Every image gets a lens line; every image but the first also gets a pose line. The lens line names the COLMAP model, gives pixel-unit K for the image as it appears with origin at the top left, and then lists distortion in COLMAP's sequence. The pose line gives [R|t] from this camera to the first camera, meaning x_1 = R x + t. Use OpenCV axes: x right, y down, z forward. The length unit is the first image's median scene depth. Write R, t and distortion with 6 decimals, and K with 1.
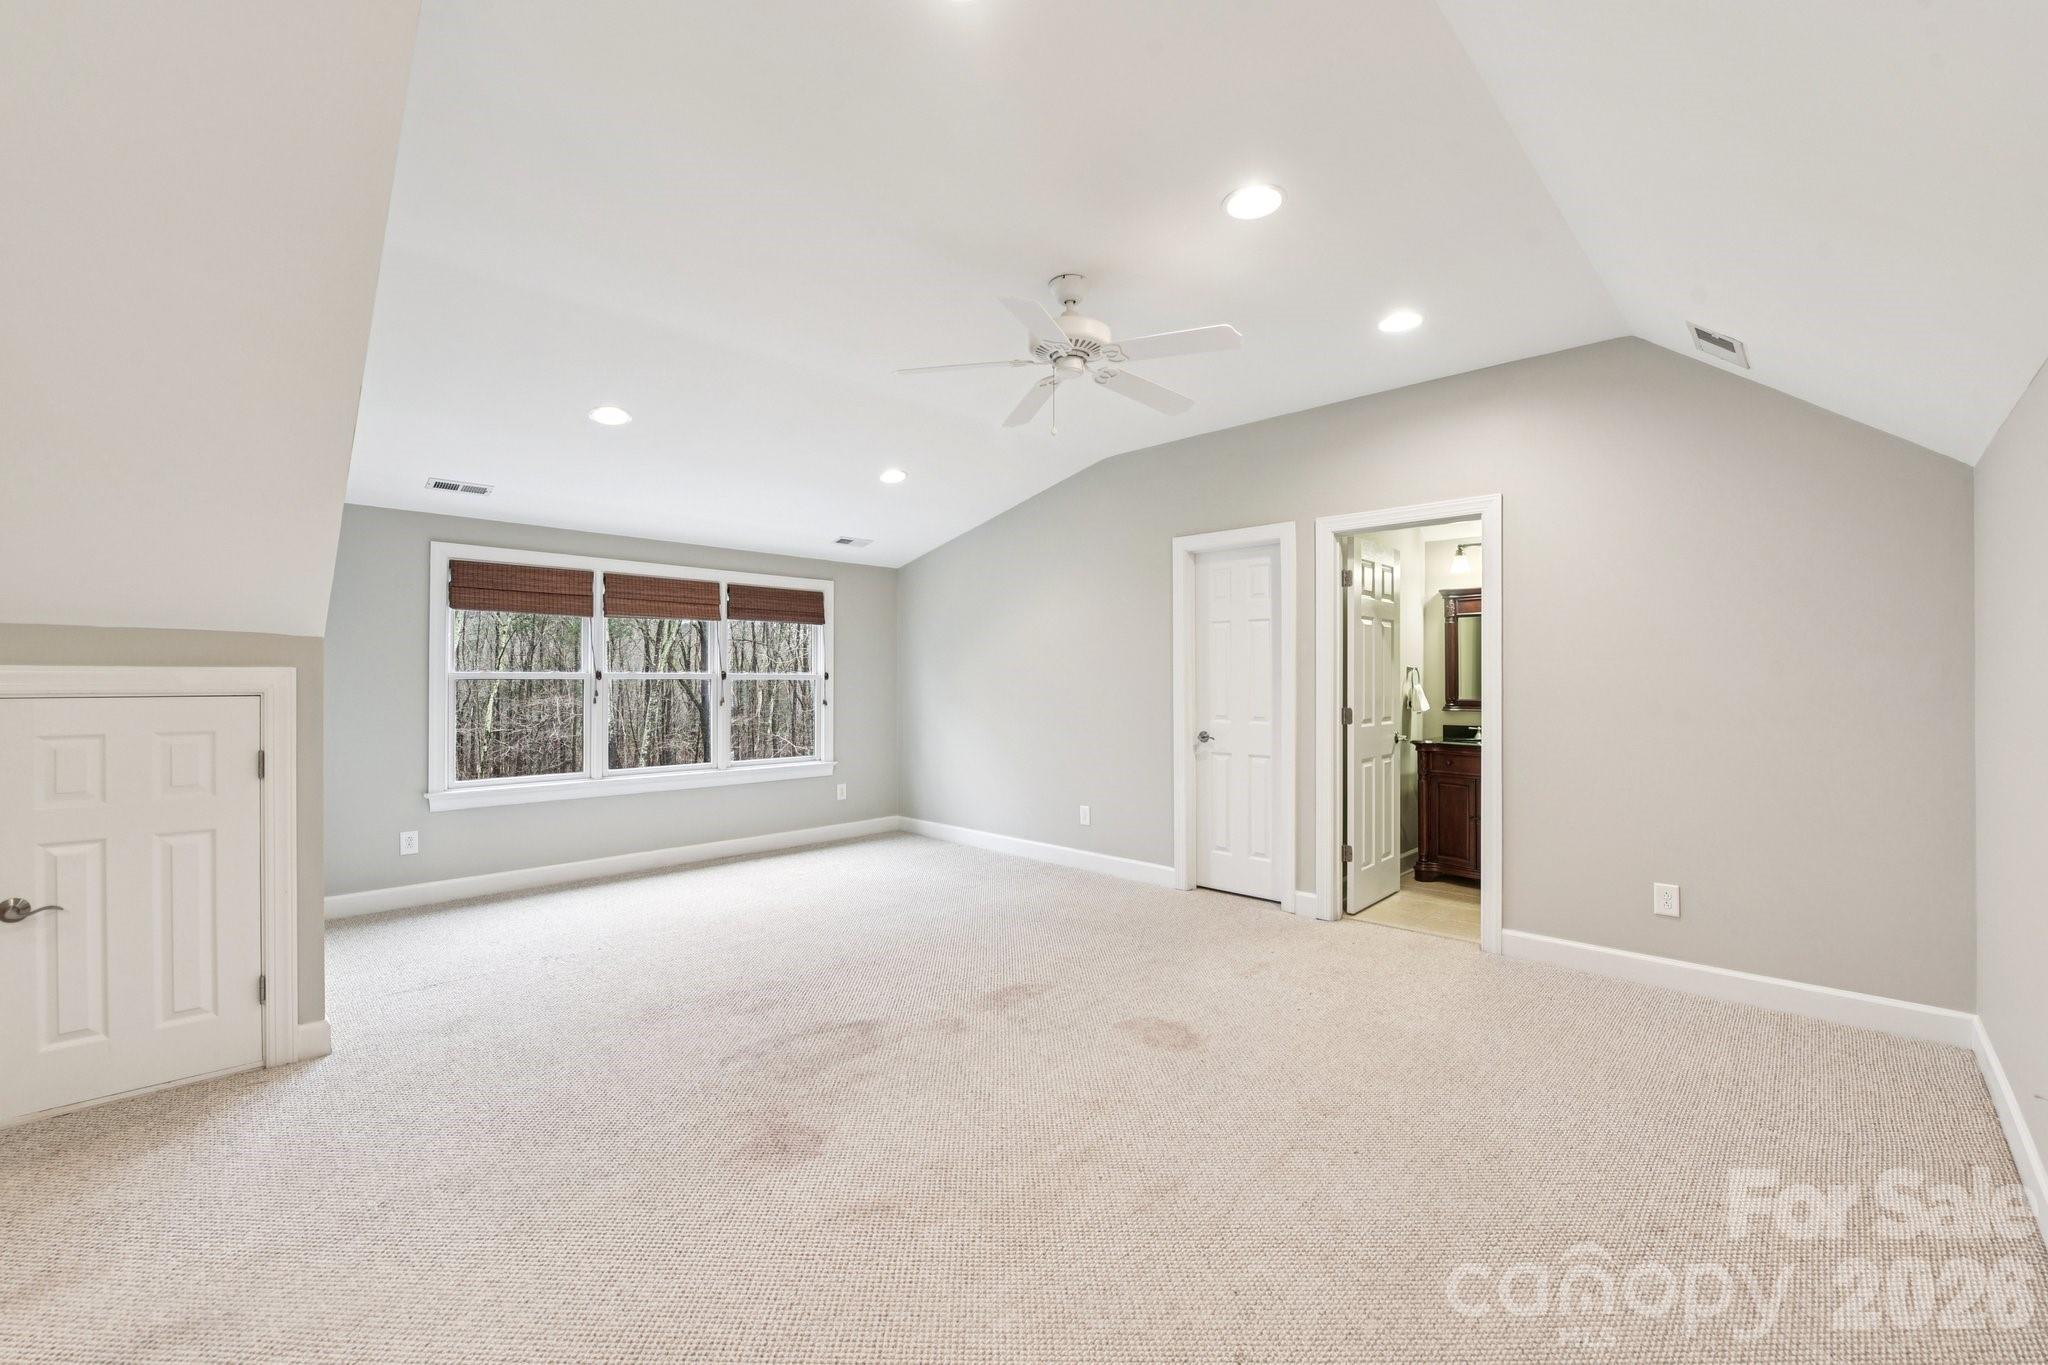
lens RADIAL K [[822.4, 0, 1025.0], [0, 822.4, 683.5], [0, 0, 1]] dist [-0.017411, -0.001918]
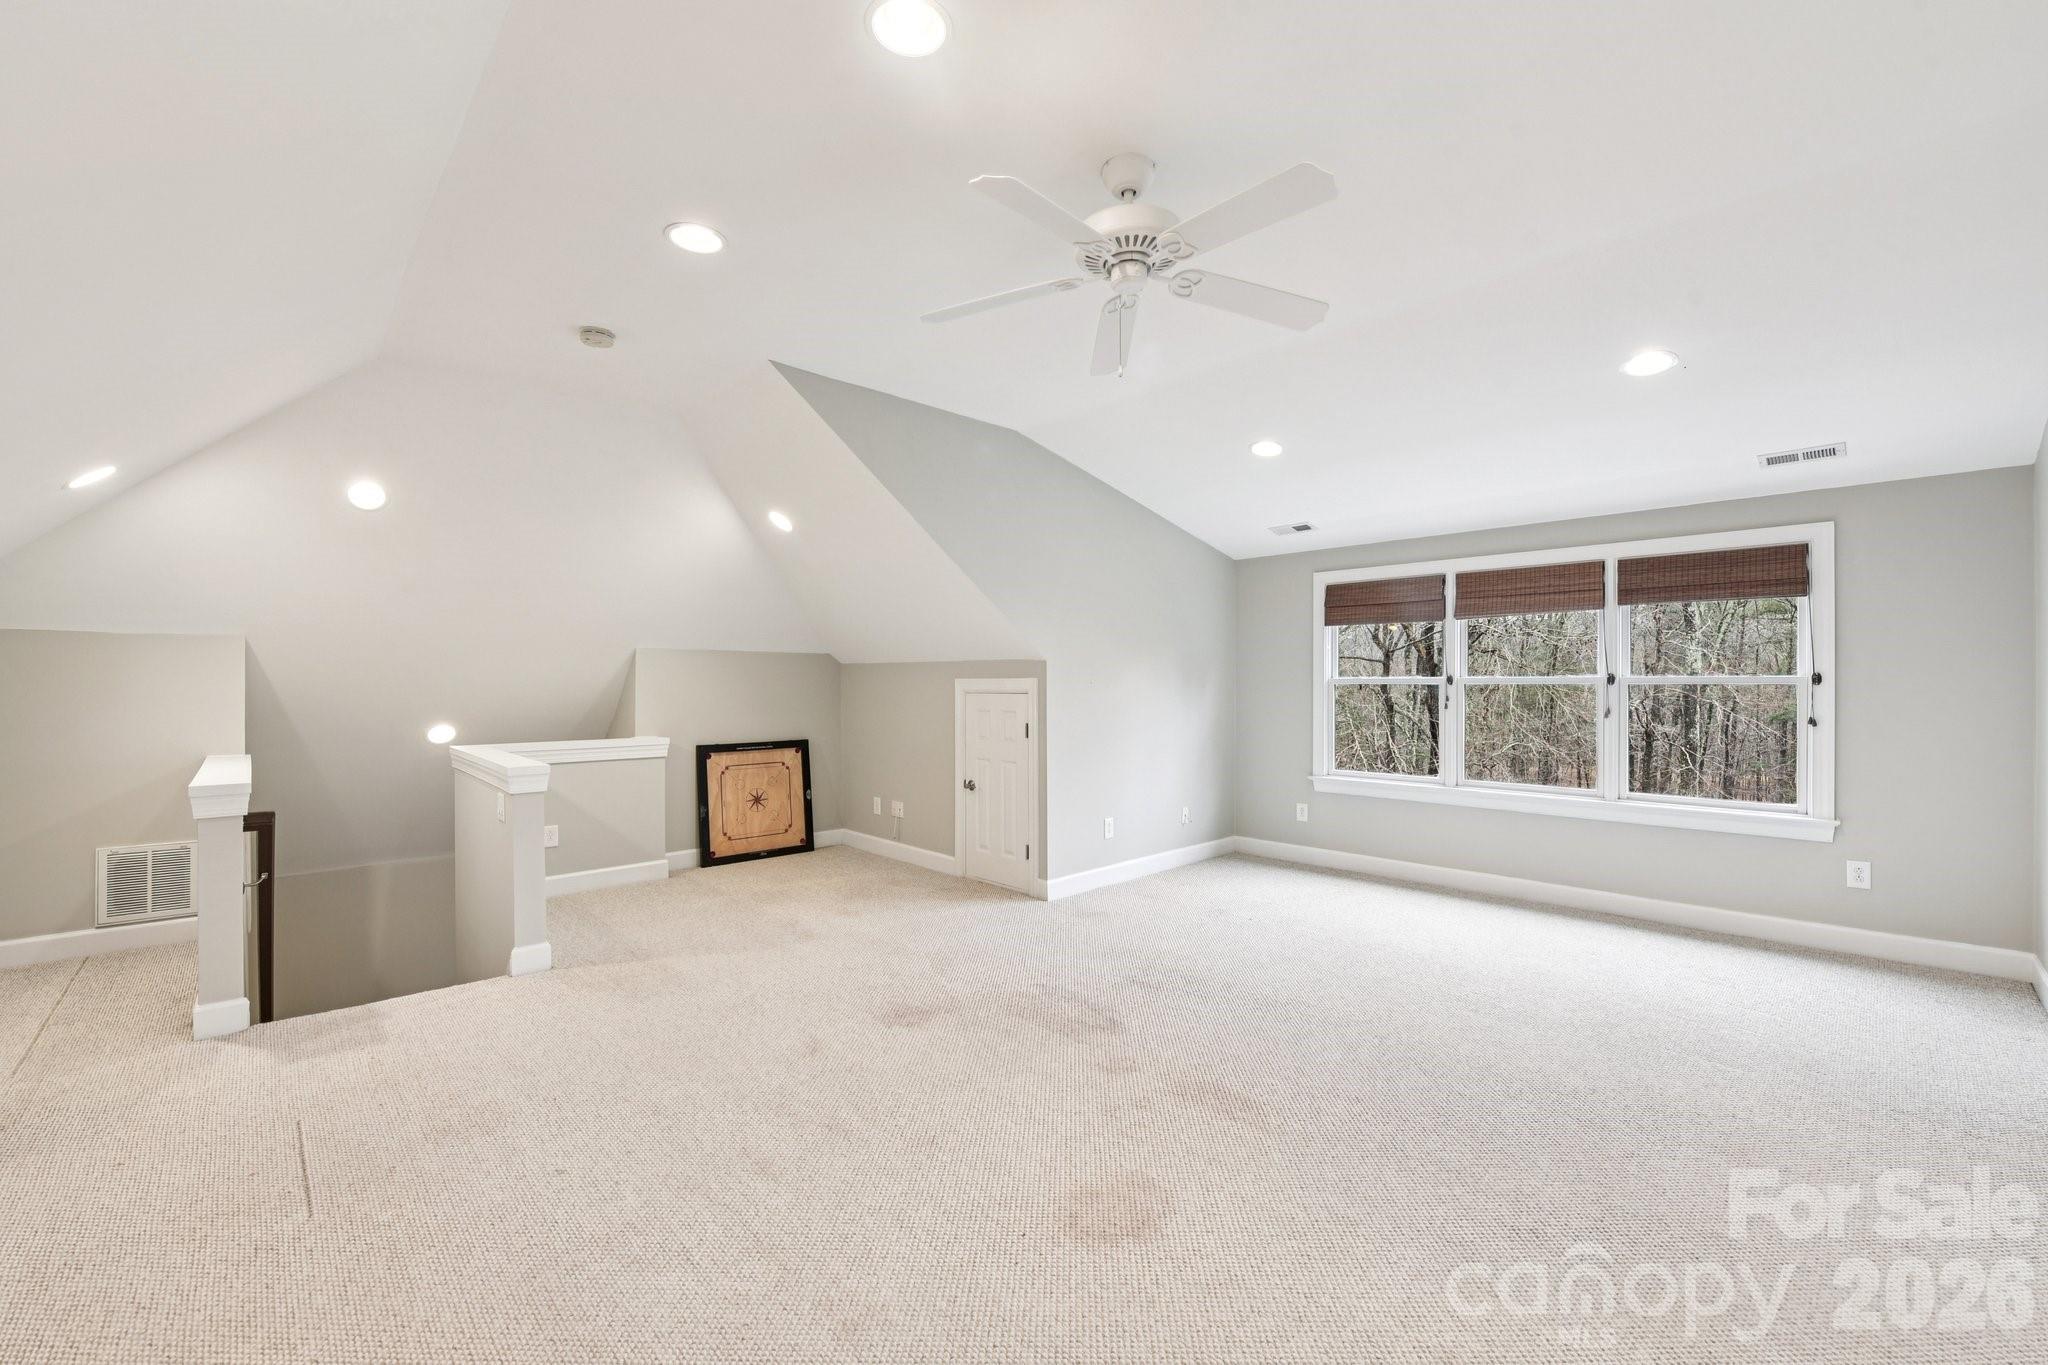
lens RADIAL K [[822.4, 0, 1027.1], [0, 822.4, 680.9], [0, 0, 1]] dist [-0.017411, -0.001918]
pose [[-0.033690, -0.005672, -0.999416, 0.443532], [-0.005314, 0.999971, -0.005496, -0.000876], [0.999418, 0.005126, -0.033719, 0.501906]]
